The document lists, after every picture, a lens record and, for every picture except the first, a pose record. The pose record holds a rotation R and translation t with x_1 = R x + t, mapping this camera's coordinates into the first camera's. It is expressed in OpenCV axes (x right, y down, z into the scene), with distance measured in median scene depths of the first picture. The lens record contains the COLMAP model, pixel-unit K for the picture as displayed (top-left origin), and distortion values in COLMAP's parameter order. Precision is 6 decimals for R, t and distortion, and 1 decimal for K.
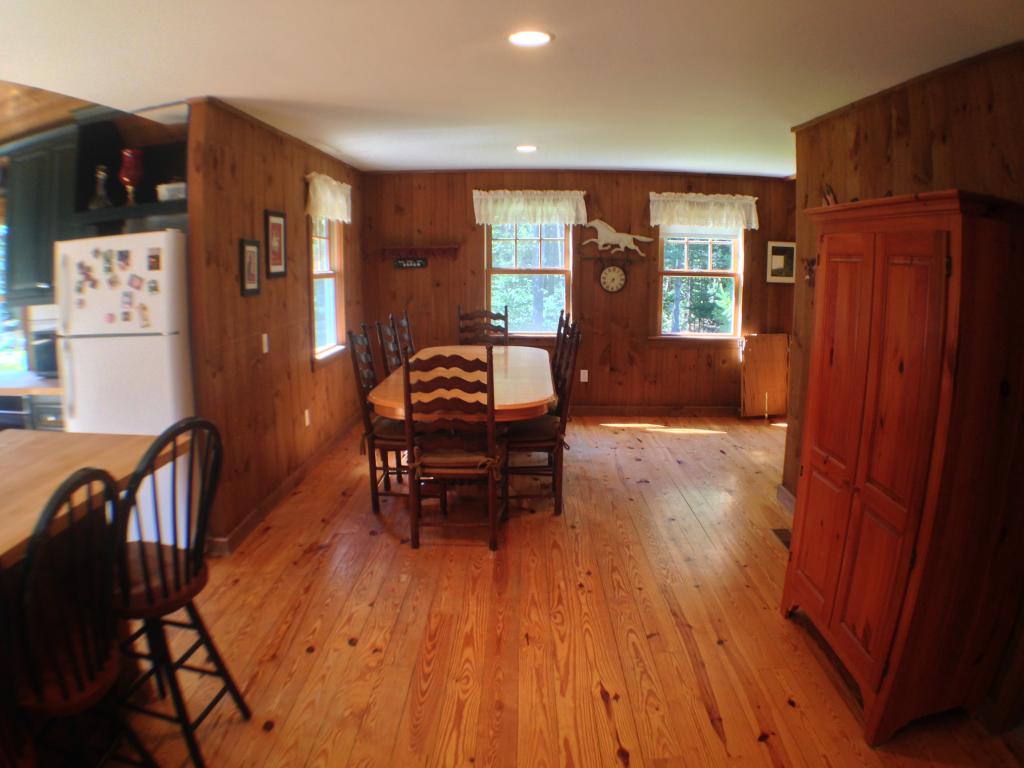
lens RADIAL K [[717.4, 0, 515.1], [0, 717.4, 383.4], [0, 0, 1]] dist [-0.257263, 0.029670]
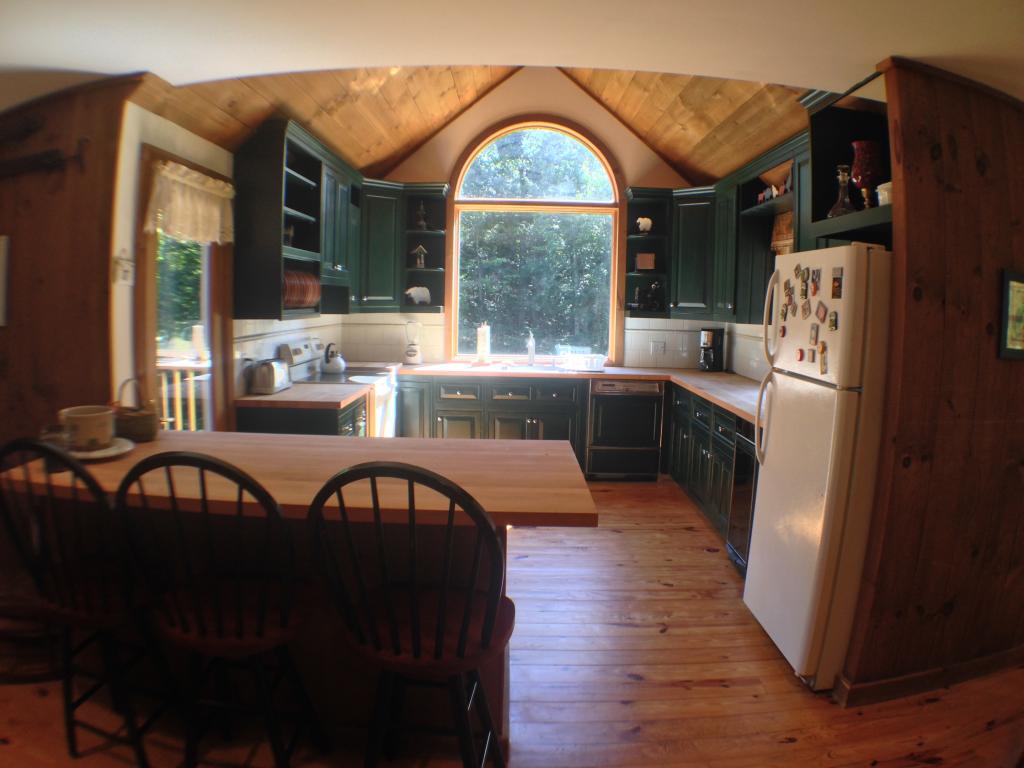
lens RADIAL K [[717.4, 0, 515.1], [0, 717.4, 383.4], [0, 0, 1]] dist [-0.257263, 0.029670]
pose [[0.035105, 0.120476, -0.992095, 0.193265], [-0.192828, 0.974870, 0.111561, -0.093824], [0.980604, 0.187387, 0.057454, 0.621199]]
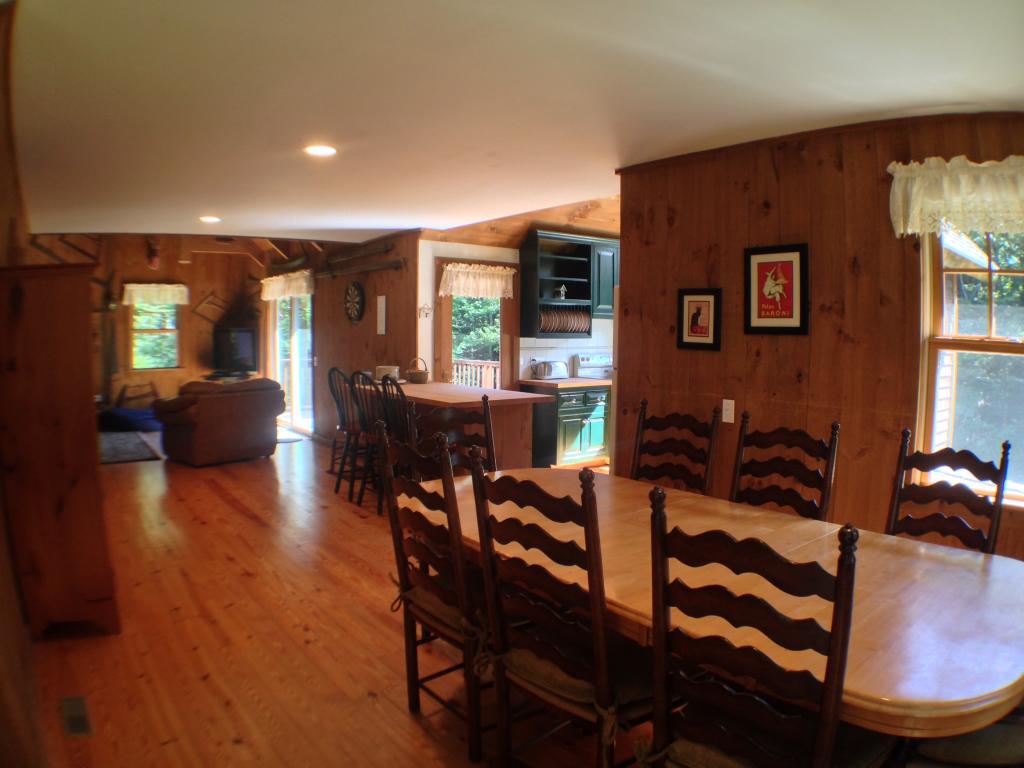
lens RADIAL K [[717.4, 0, 515.1], [0, 717.4, 383.4], [0, 0, 1]] dist [-0.257263, 0.029670]
pose [[-0.766938, 0.047192, -0.639984, 0.500074], [-0.114483, 0.971232, 0.208811, -0.310698], [0.631427, 0.233412, -0.739472, 1.908985]]
